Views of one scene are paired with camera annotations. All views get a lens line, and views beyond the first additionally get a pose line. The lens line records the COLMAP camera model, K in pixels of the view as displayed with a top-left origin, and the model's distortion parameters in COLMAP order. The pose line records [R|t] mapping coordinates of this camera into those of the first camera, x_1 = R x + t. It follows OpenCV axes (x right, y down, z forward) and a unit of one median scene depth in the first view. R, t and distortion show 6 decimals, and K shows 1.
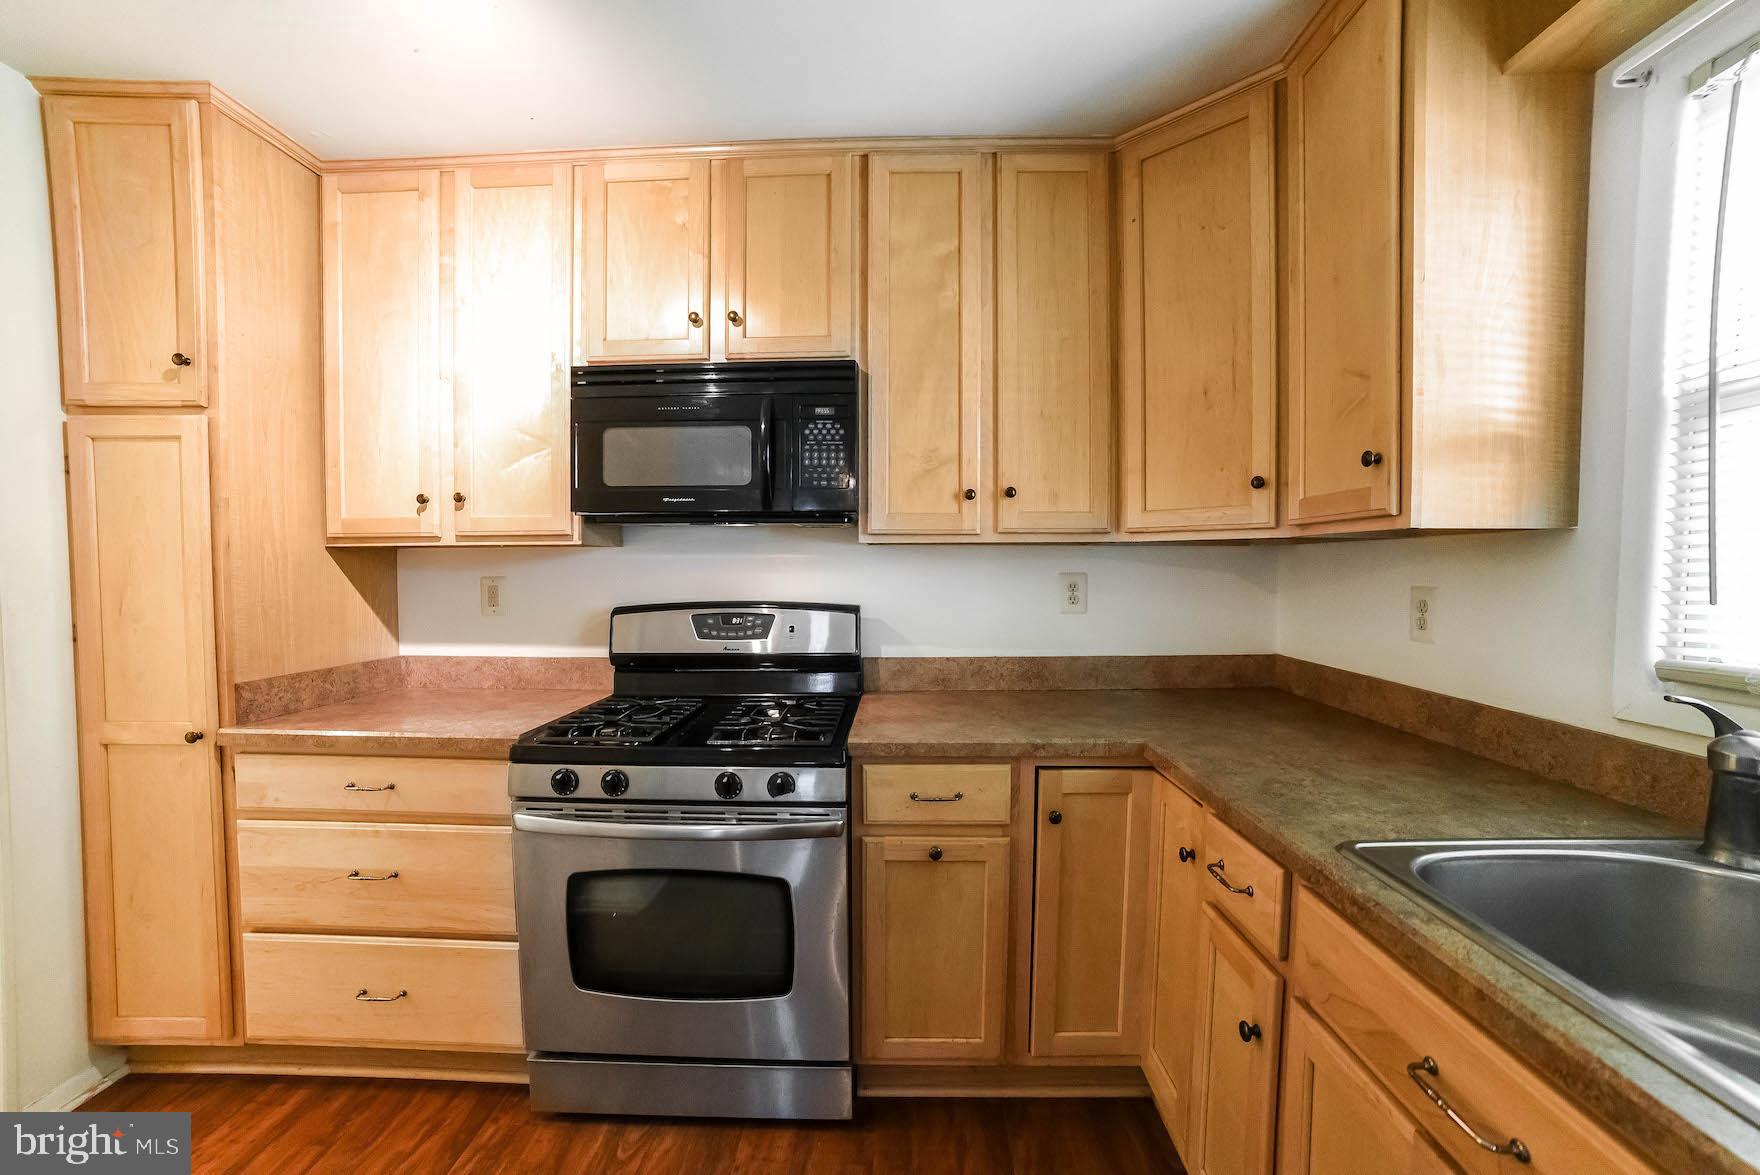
lens RADIAL K [[692.1, 0, 885.4], [0, 692.1, 590.6], [0, 0, 1]] dist [-0.093993, 0.036406]
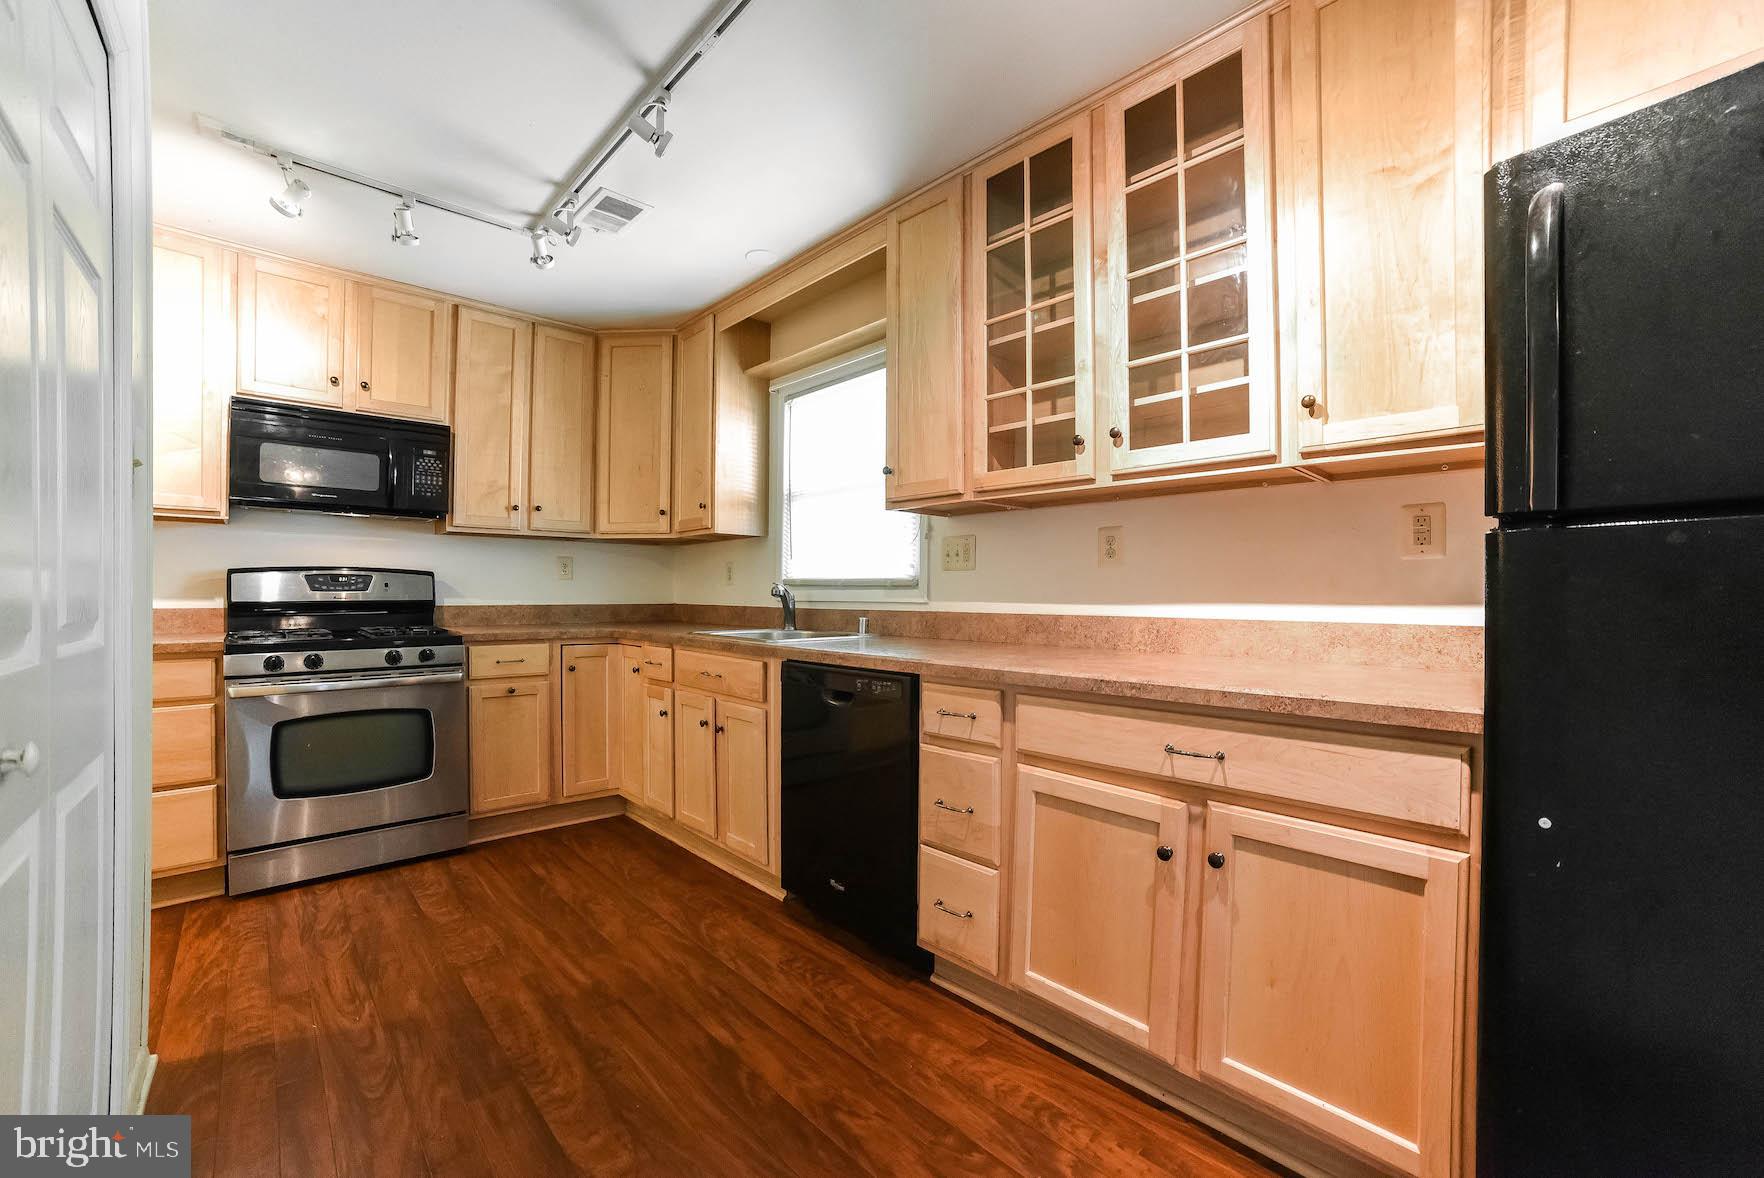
lens RADIAL K [[693.7, 0, 887.4], [0, 693.7, 592.1], [0, 0, 1]] dist [-0.093993, 0.036406]
pose [[0.695061, 0.002969, 0.718944, -0.493041], [0.025434, 0.999264, -0.028716, 0.164968], [-0.718500, 0.038245, 0.694474, -0.970134]]
